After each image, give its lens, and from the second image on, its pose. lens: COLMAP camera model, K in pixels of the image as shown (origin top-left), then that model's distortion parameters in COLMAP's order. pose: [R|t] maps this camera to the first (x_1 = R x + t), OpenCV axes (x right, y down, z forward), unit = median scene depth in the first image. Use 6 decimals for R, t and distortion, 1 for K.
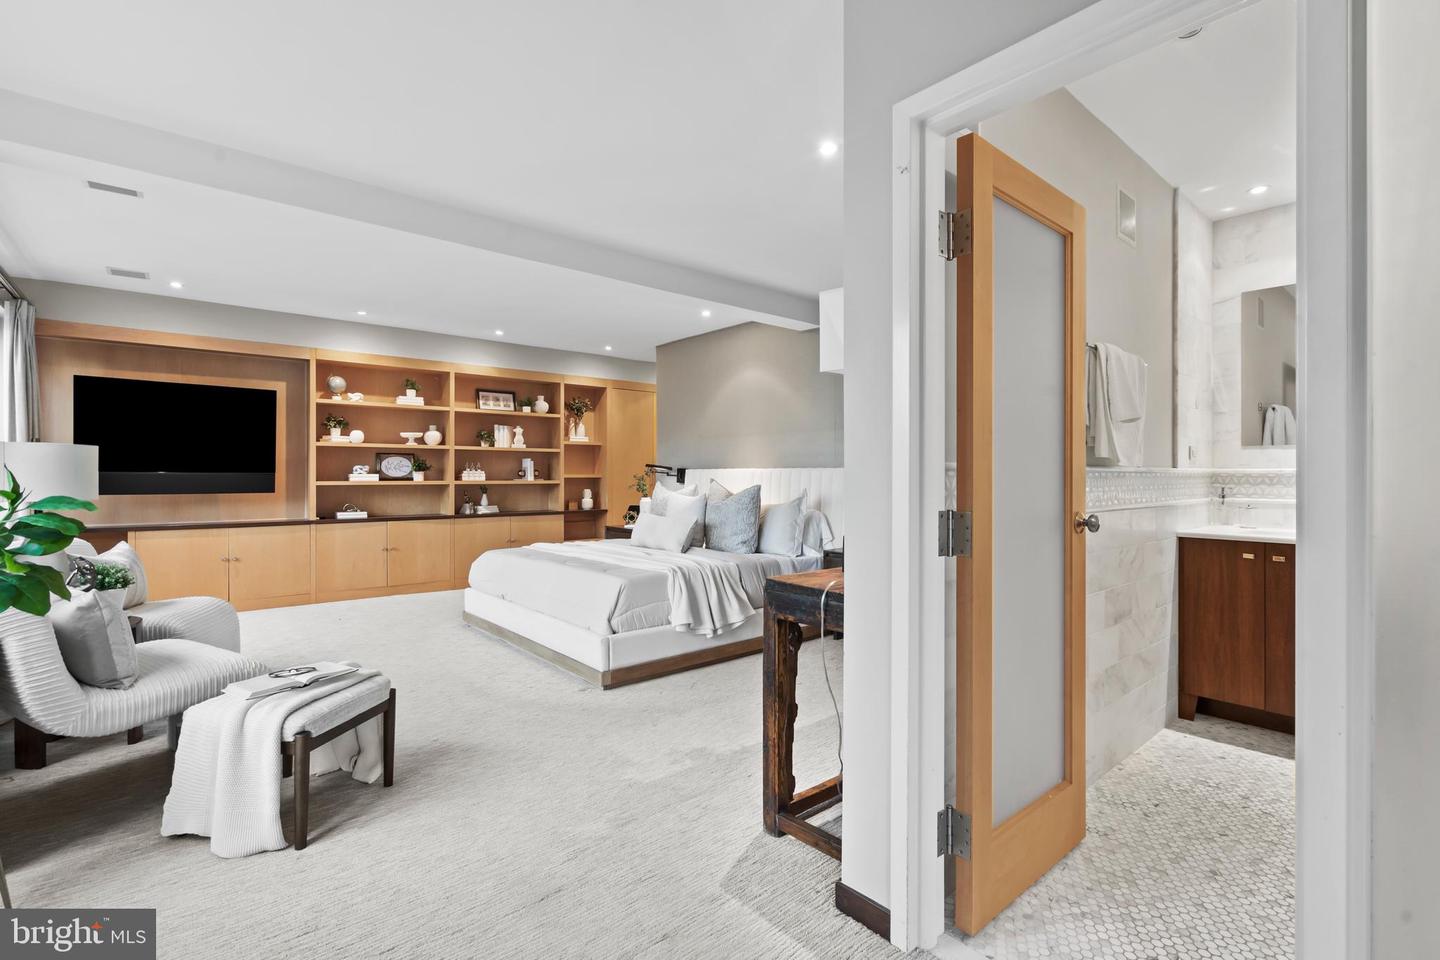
lens RADIAL K [[659.4, 0, 720.4], [0, 659.4, 475.1], [0, 0, 1]] dist [-0.004384, 0.000830]
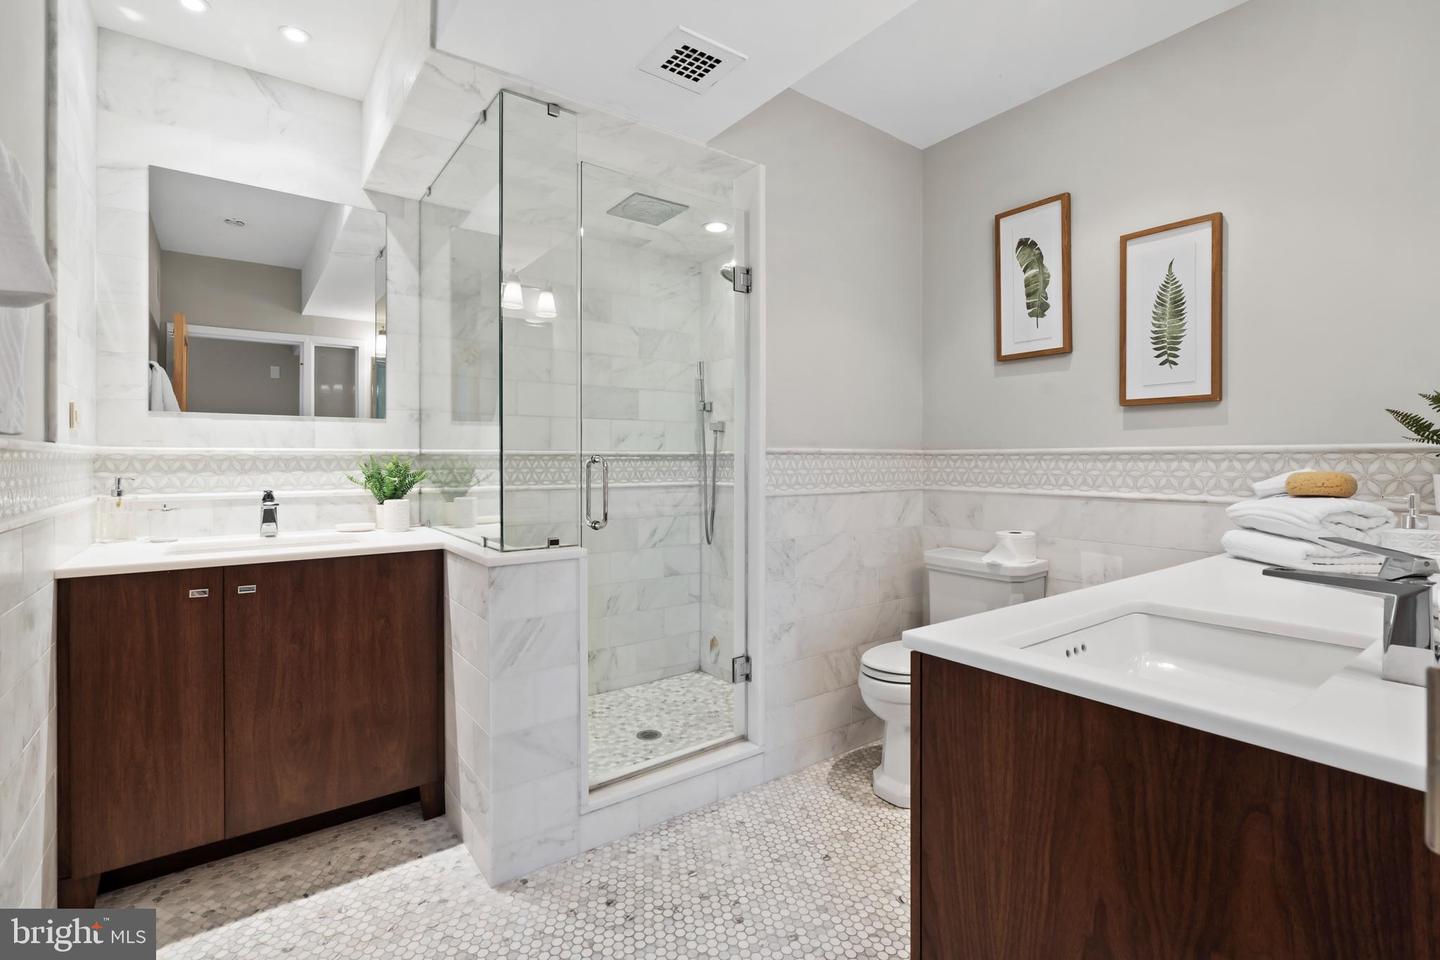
lens RADIAL K [[659.4, 0, 721.0], [0, 659.4, 454.7], [0, 0, 1]] dist [-0.004384, 0.000830]
pose [[0.058751, 0.003239, 0.998267, 0.212103], [0.003393, 0.999988, -0.003445, 0.001574], [-0.998267, 0.003590, 0.058739, 0.440098]]
